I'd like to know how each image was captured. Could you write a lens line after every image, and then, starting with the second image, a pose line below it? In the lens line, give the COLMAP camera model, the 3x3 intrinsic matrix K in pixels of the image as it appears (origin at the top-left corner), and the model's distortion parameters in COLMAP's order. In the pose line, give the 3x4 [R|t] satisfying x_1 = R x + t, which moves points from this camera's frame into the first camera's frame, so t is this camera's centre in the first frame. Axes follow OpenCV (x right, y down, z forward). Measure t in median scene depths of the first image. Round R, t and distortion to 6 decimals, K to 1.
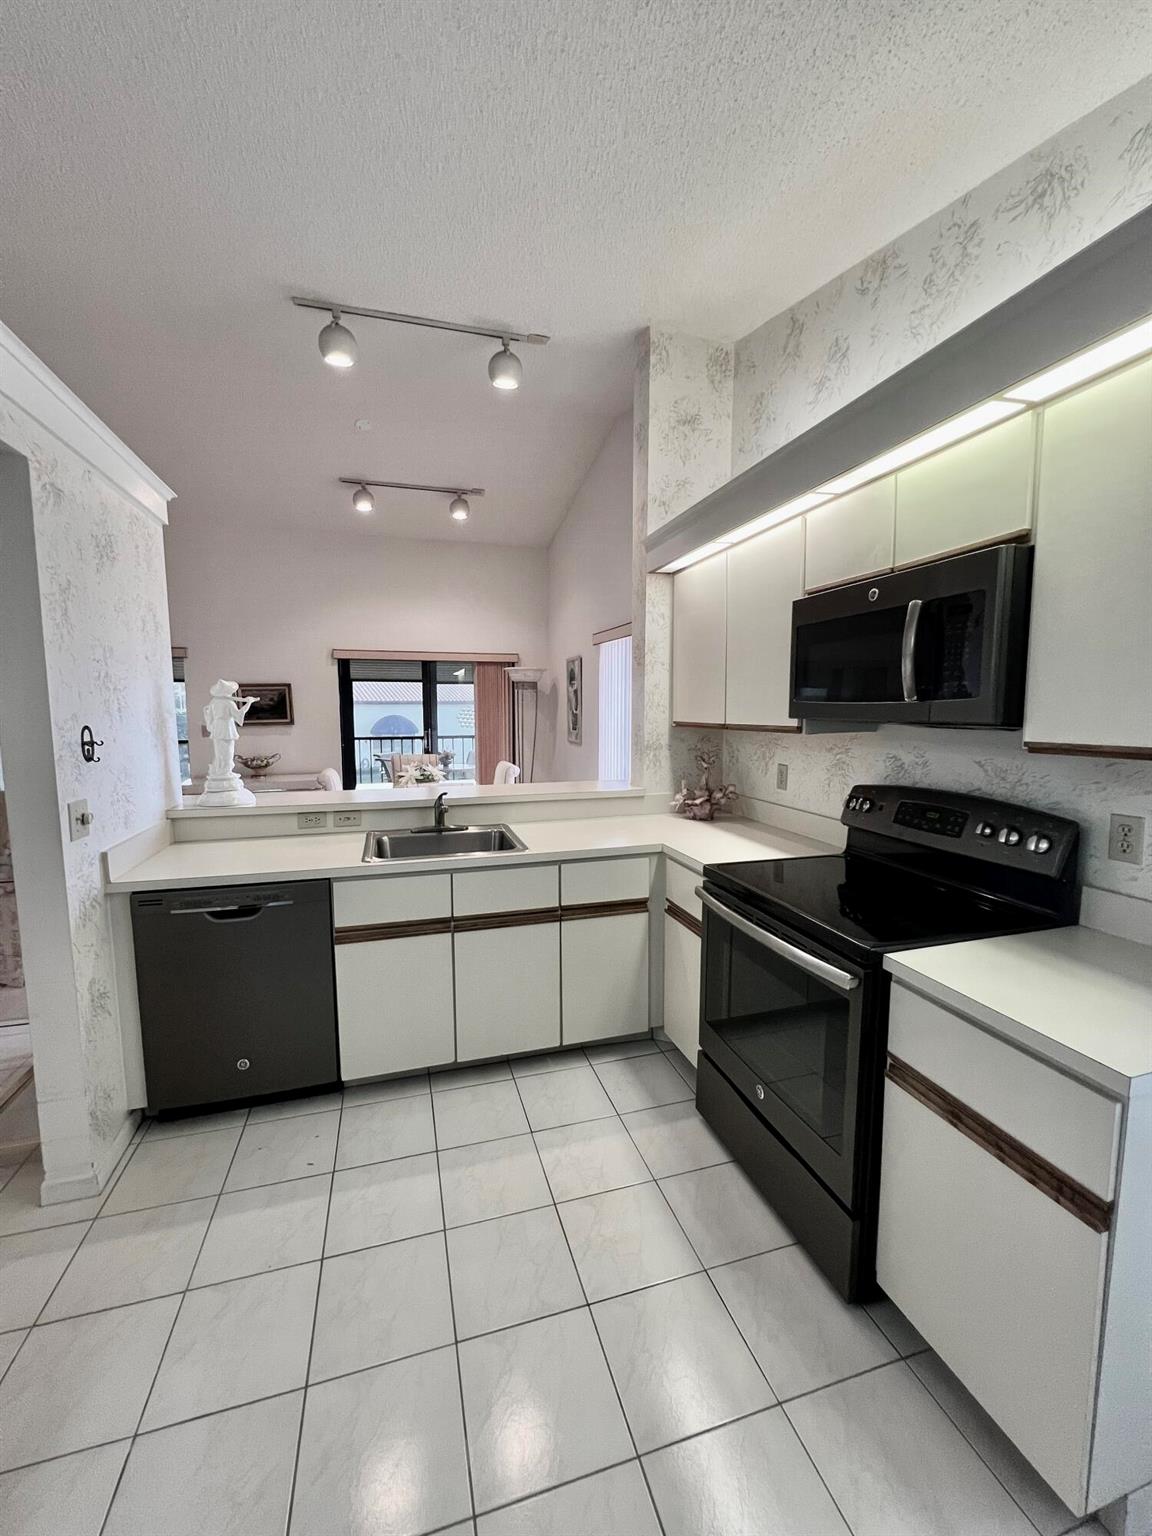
lens RADIAL K [[614.1, 0, 572.4], [0, 614.1, 771.7], [0, 0, 1]] dist [-0.001200, 0.000339]
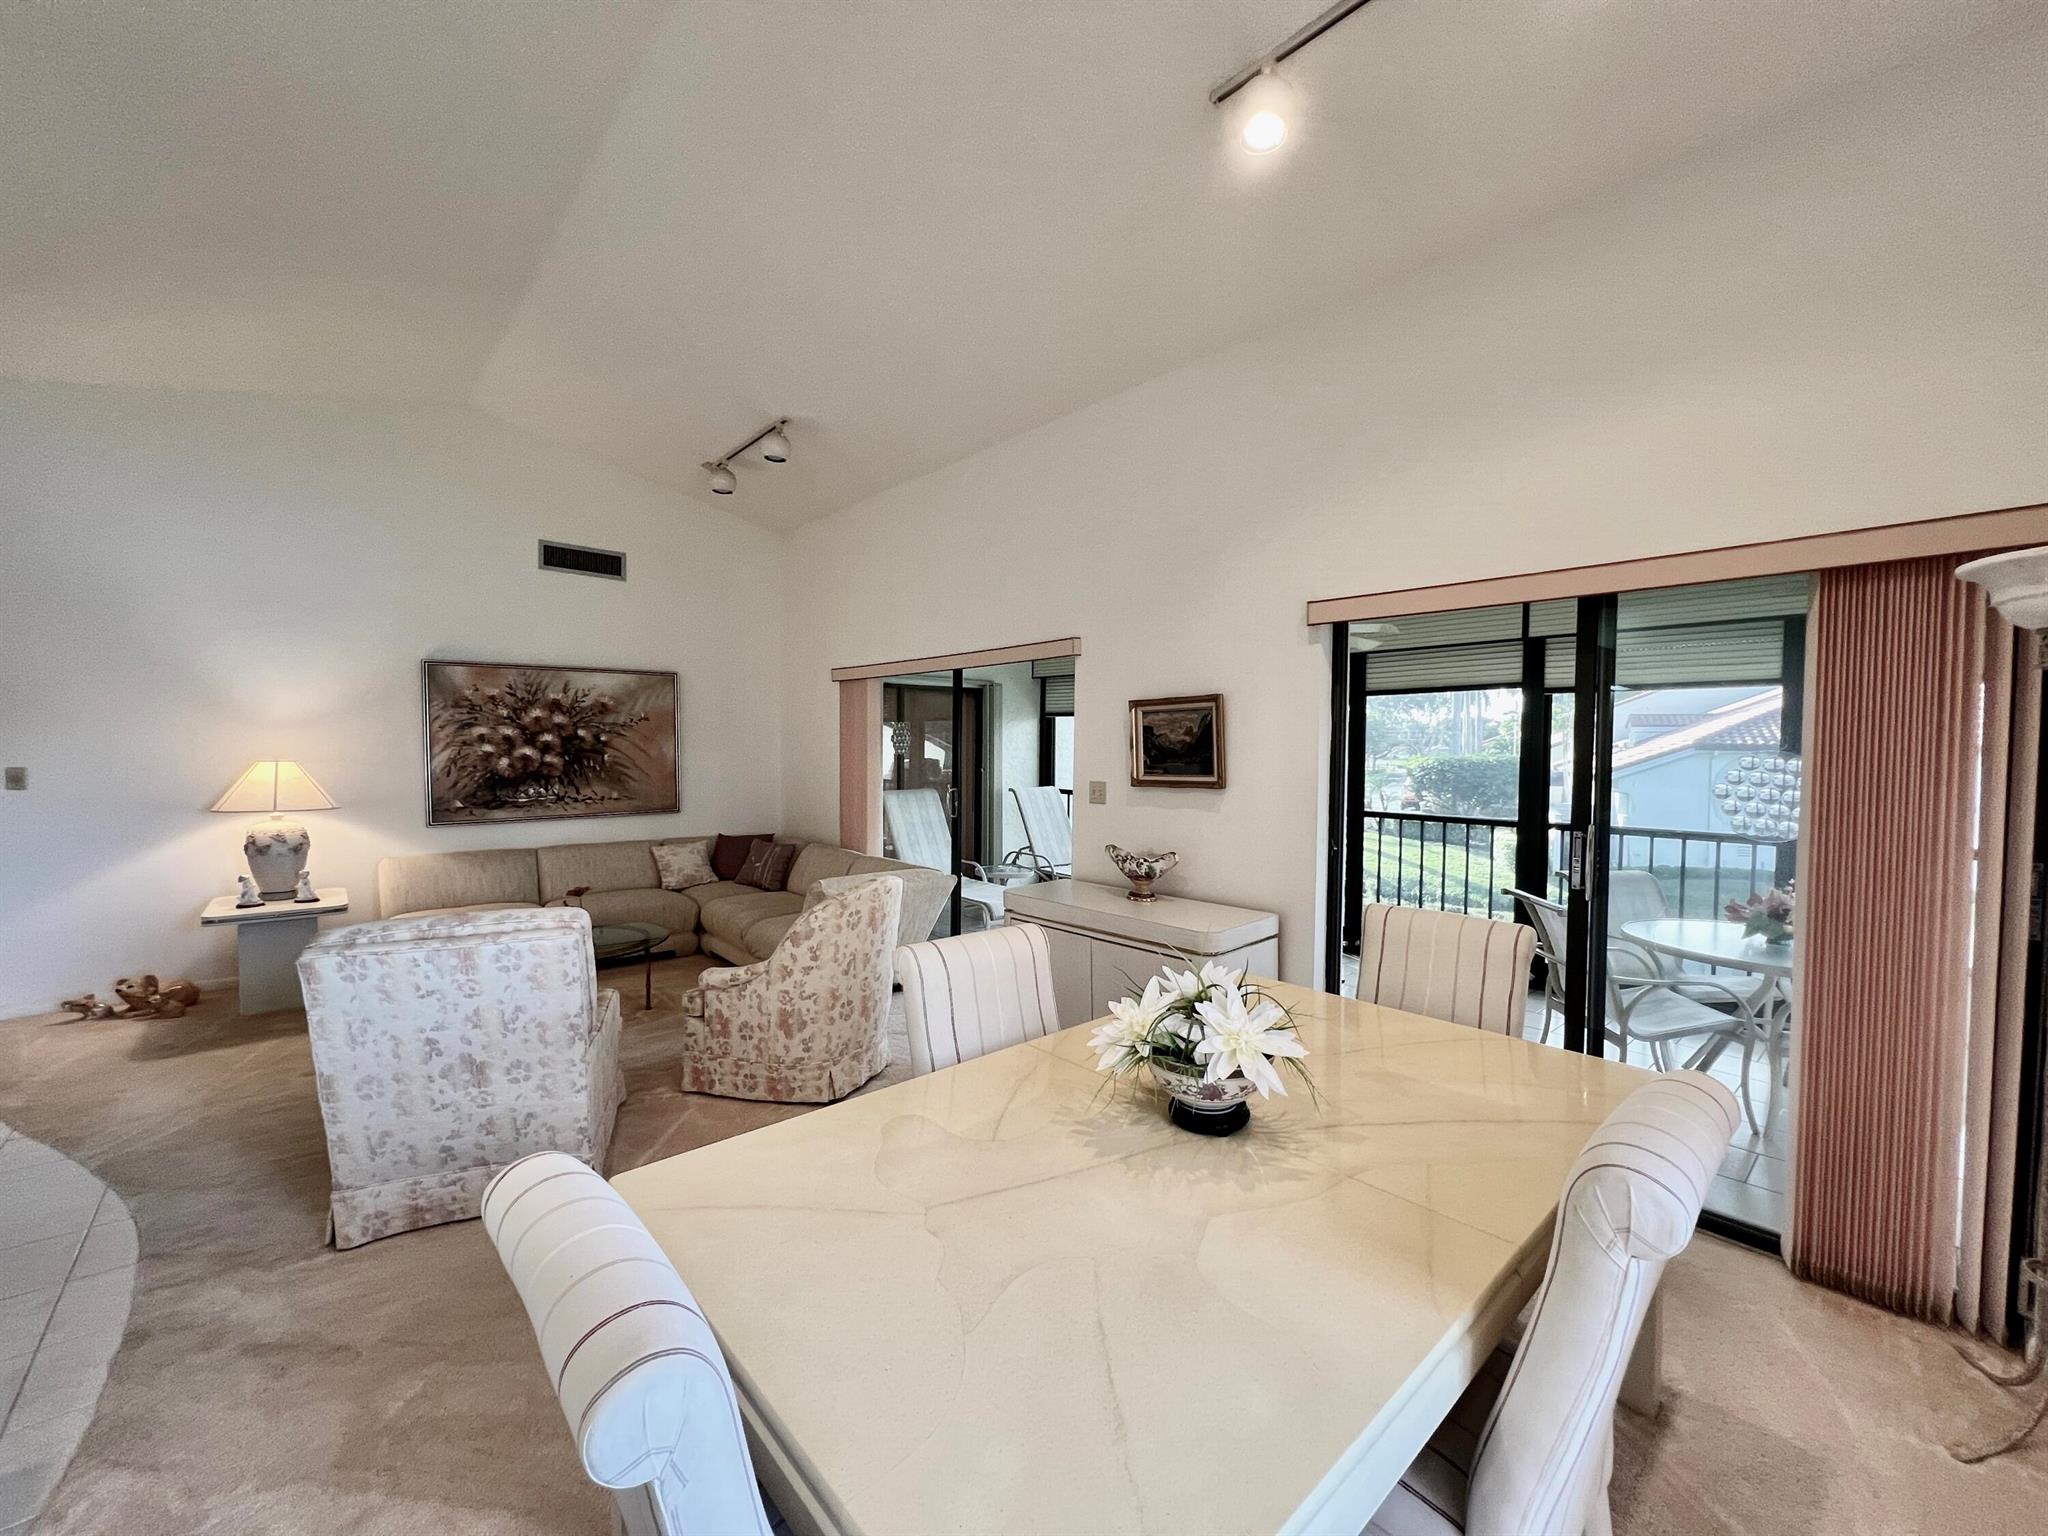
lens RADIAL K [[818.9, 0, 1027.4], [0, 818.9, 771.4], [0, 0, 1]] dist [-0.001200, 0.000339]
pose [[0.425032, 0.032250, -0.904604, 0.018916], [-0.107417, 0.994100, -0.015030, -0.150342], [0.898782, 0.103558, 0.425989, 1.448722]]
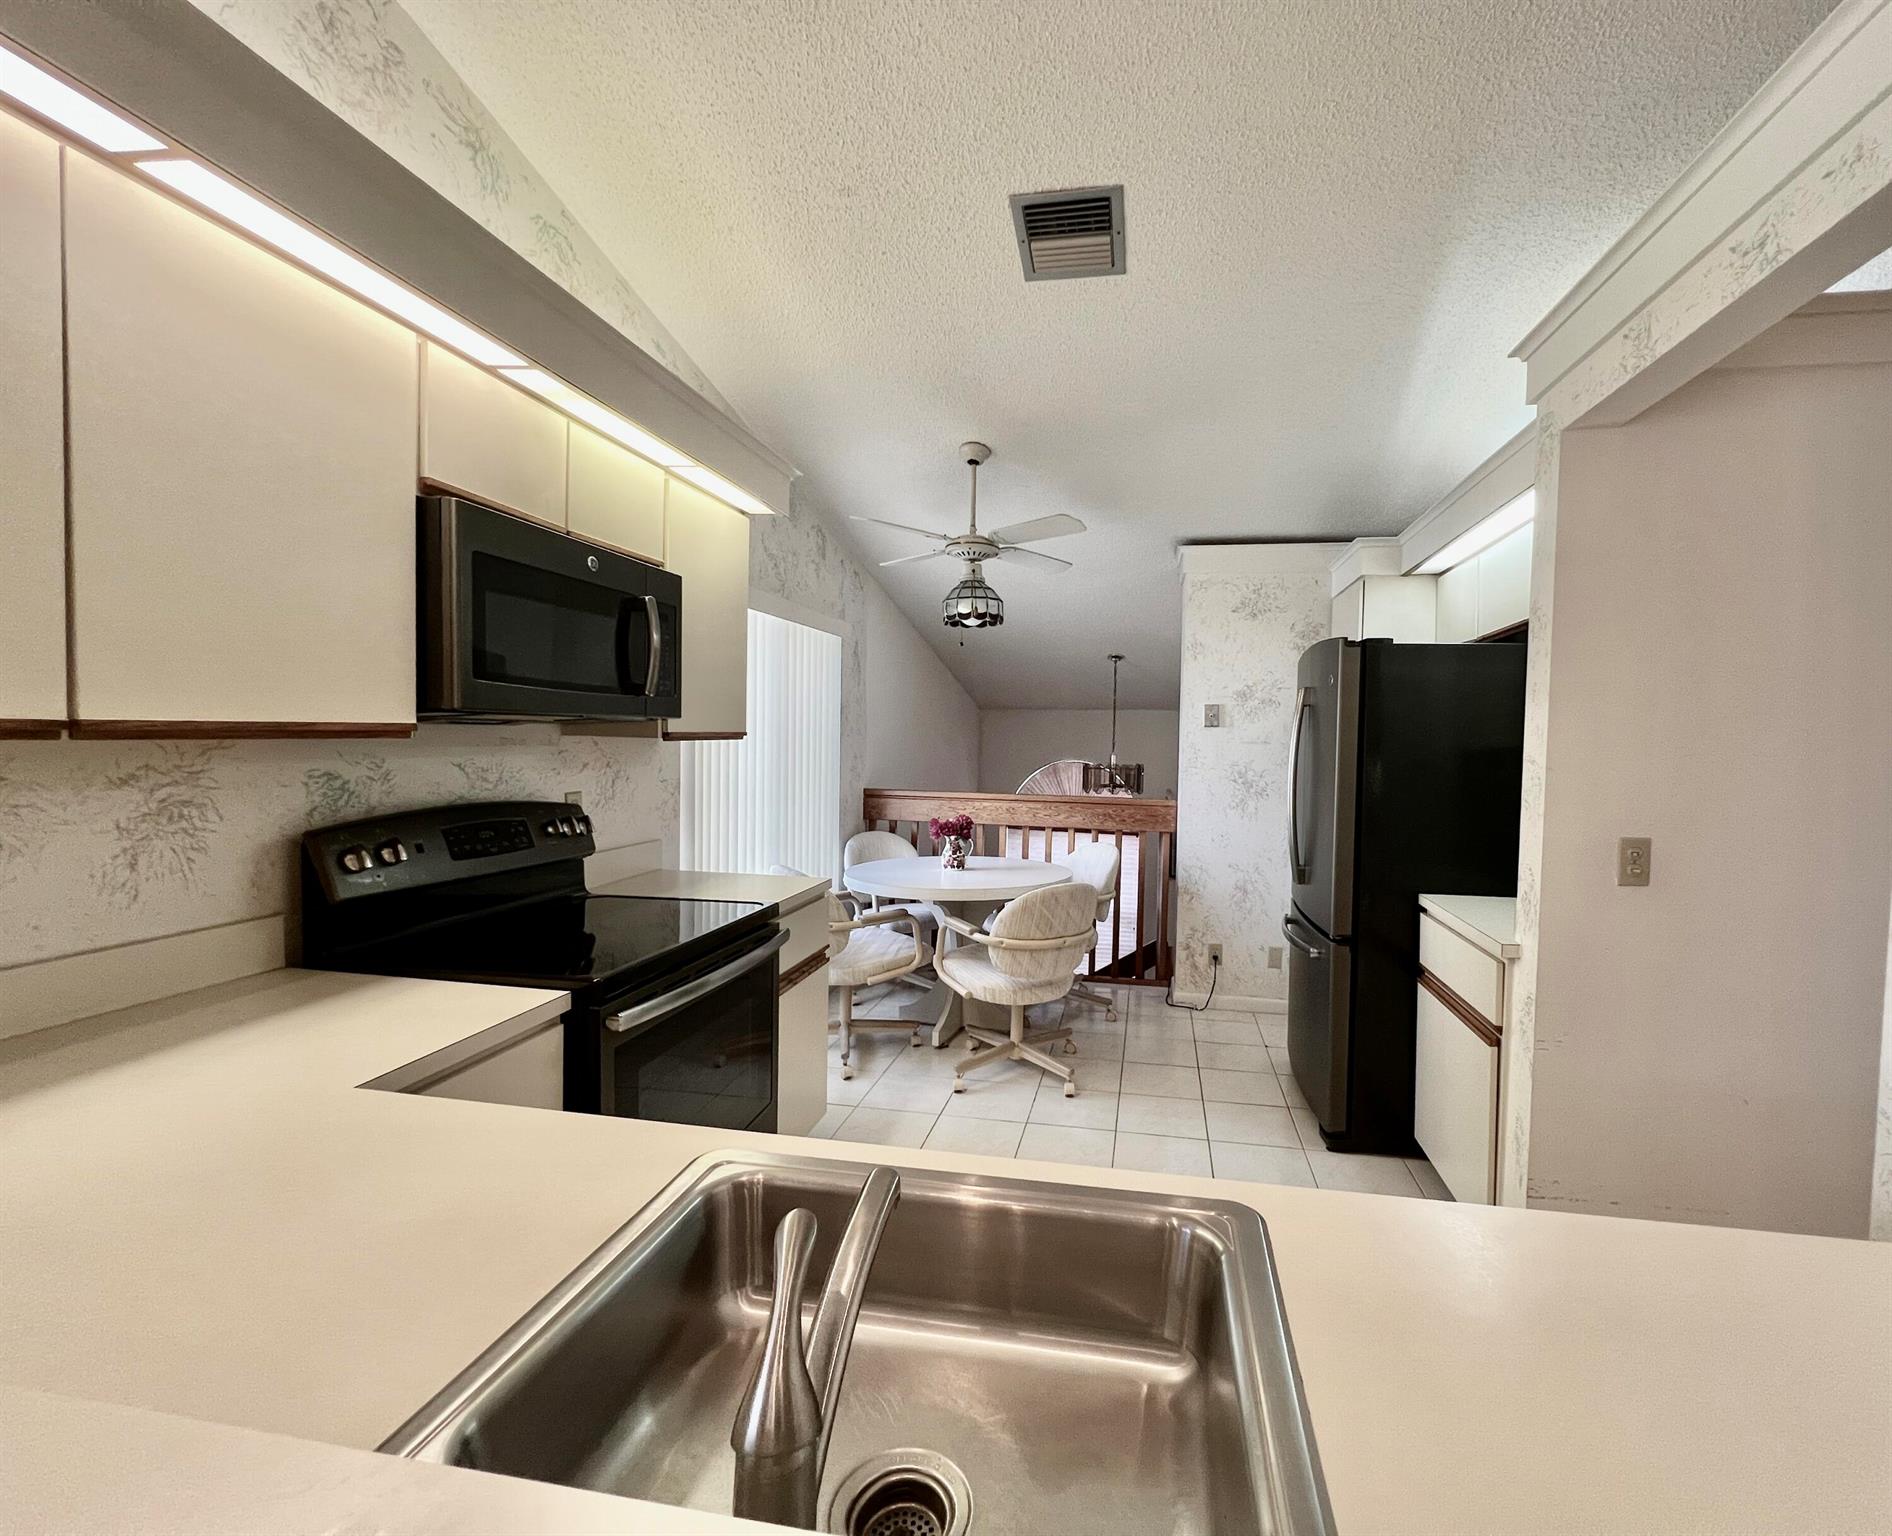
lens RADIAL K [[824.8, 0, 1023.8], [0, 824.8, 774.5], [0, 0, 1]] dist [0.006958, 0.000044]
pose [[-0.903370, -0.037296, 0.427236, -0.333012], [0.025926, 0.989640, 0.141210, -0.093958], [-0.428077, 0.138642, -0.893045, 1.129861]]
